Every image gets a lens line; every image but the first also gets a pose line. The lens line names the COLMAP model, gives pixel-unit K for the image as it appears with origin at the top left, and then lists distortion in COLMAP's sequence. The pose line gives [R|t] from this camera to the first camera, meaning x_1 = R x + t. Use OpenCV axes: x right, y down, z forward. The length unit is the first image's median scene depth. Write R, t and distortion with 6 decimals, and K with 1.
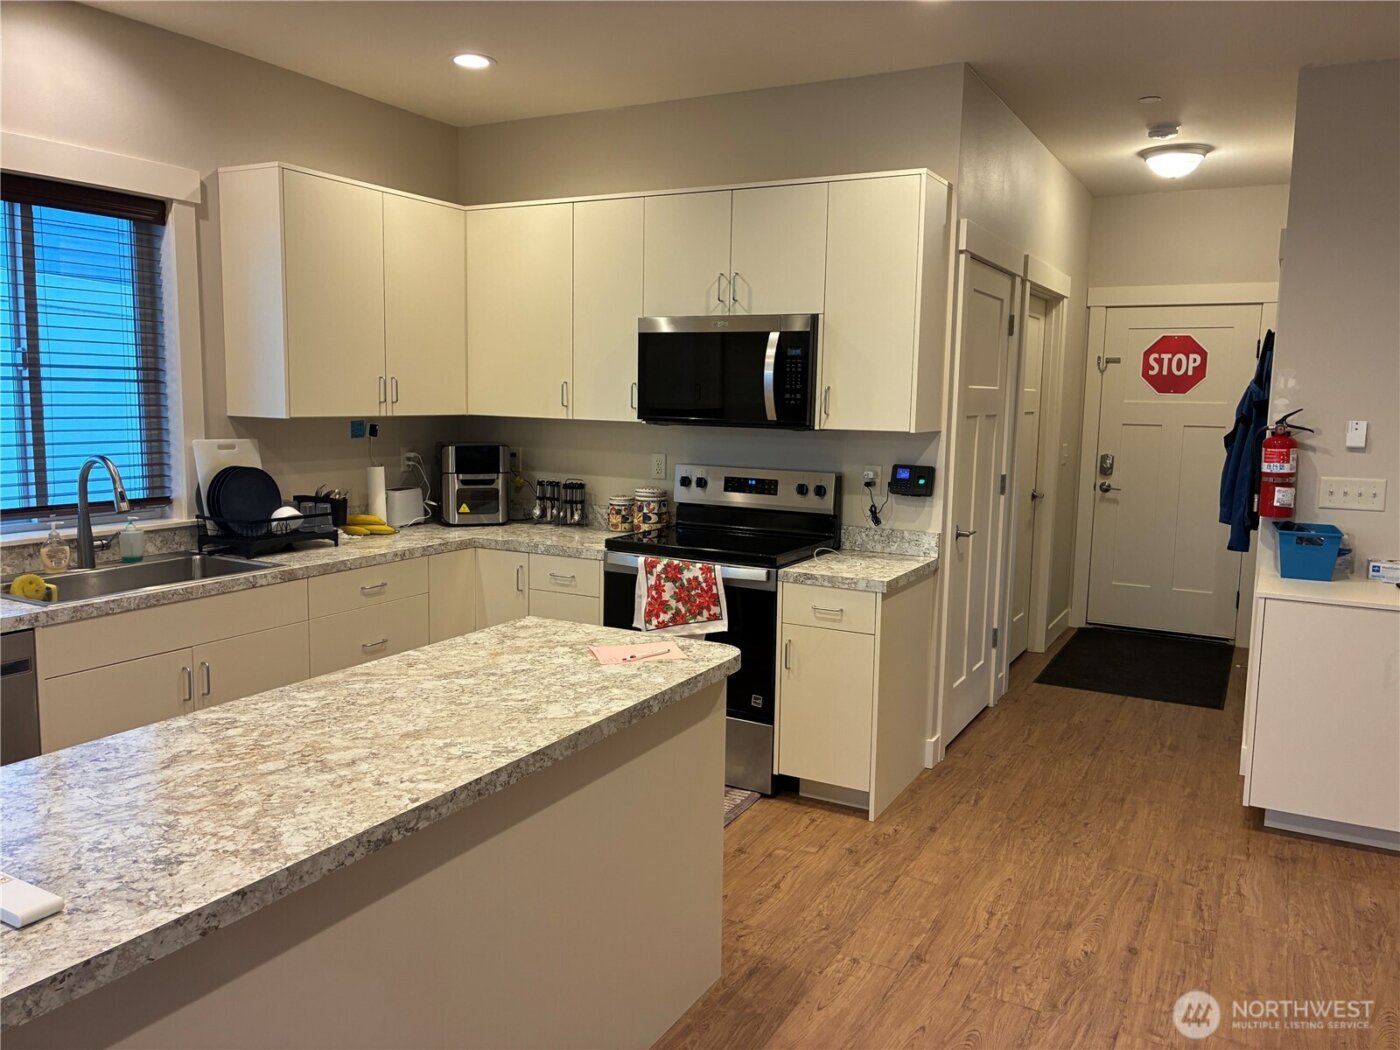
lens RADIAL K [[1064.0, 0, 701.9], [0, 1064.0, 513.6], [0, 0, 1]] dist [0.042859, -0.029113]
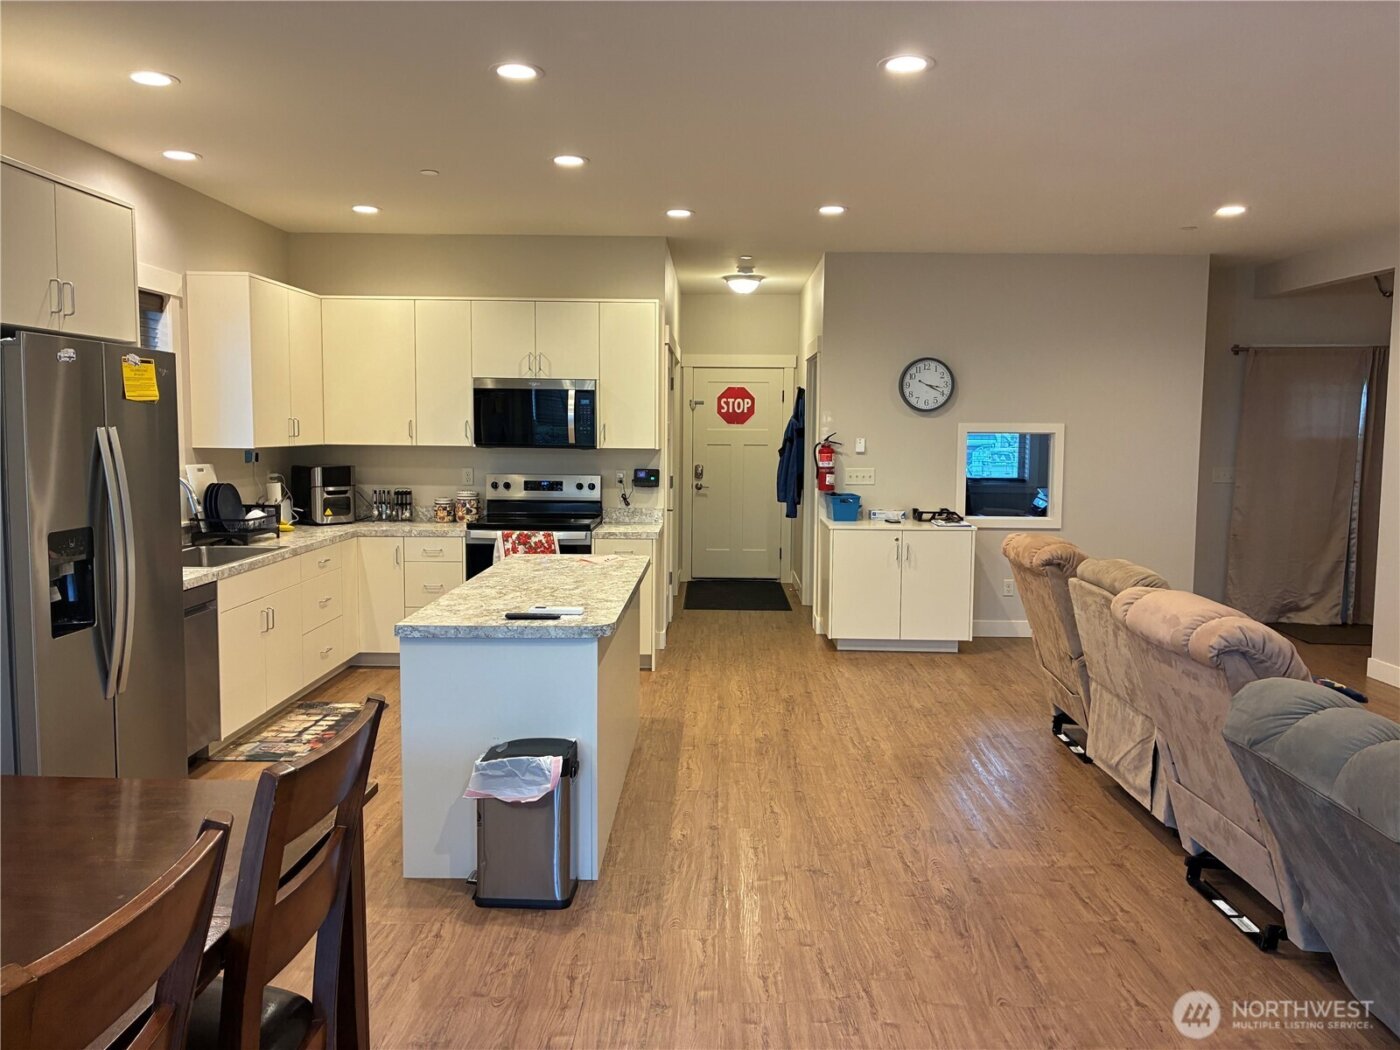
lens RADIAL K [[1064.0, 0, 696.1], [0, 1064.0, 528.3], [0, 0, 1]] dist [0.042859, -0.029113]
pose [[0.886285, -0.055409, 0.459813, -0.533858], [0.061495, 0.998106, 0.001743, 0.052298], [-0.459039, 0.026732, 0.888014, -0.548924]]
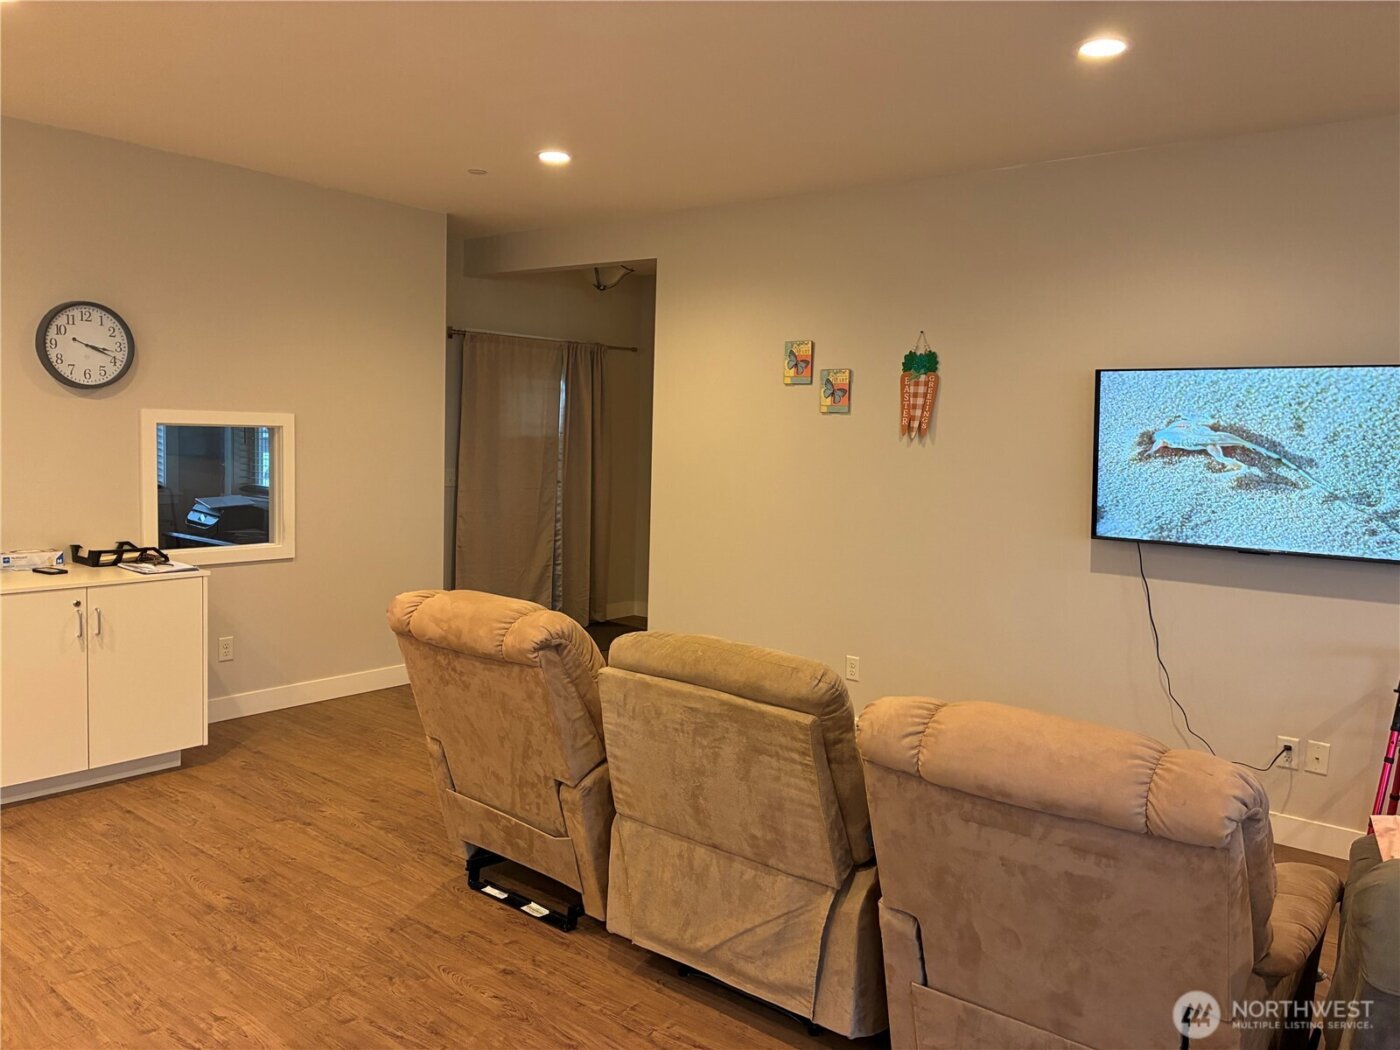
lens RADIAL K [[1064.0, 0, 702.9], [0, 1064.0, 519.9], [0, 0, 1]] dist [0.042859, -0.029113]
pose [[0.180165, -0.095458, 0.978994, -0.341234], [0.088330, 0.992829, 0.080552, -0.018259], [-0.979662, 0.071962, 0.187305, 0.064315]]
